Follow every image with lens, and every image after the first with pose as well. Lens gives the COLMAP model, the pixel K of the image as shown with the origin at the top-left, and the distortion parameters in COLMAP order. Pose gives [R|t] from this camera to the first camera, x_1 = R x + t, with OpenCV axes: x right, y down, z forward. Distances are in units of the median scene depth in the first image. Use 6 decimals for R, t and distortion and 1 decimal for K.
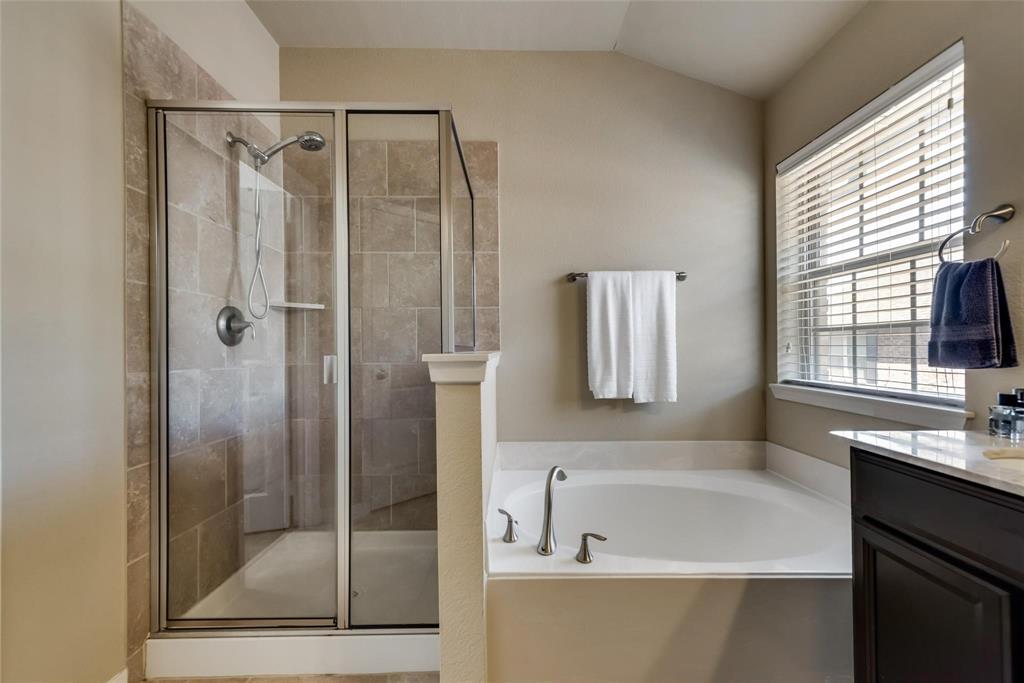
lens RADIAL K [[405.6, 0, 520.4], [0, 405.6, 343.6], [0, 0, 1]] dist [0.015462, -0.003137]
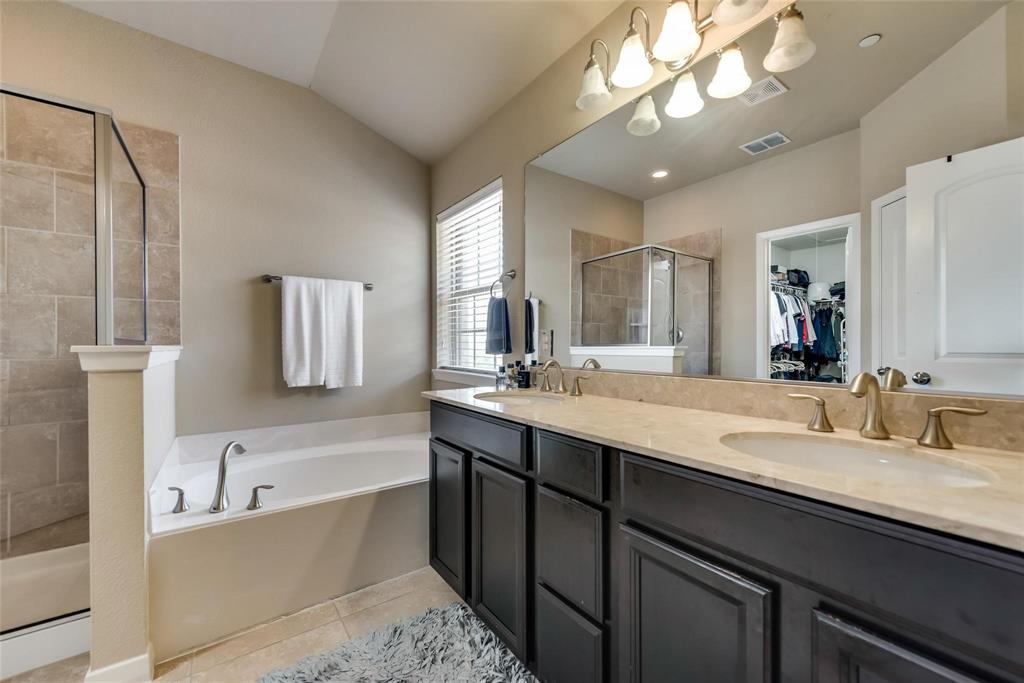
lens RADIAL K [[405.6, 0, 520.4], [0, 405.6, 343.6], [0, 0, 1]] dist [0.015462, -0.003137]
pose [[0.821635, 0.007242, 0.569968, 0.066234], [-0.011285, 0.999930, 0.003562, 0.001180], [-0.569903, -0.009359, 0.821659, -0.323661]]
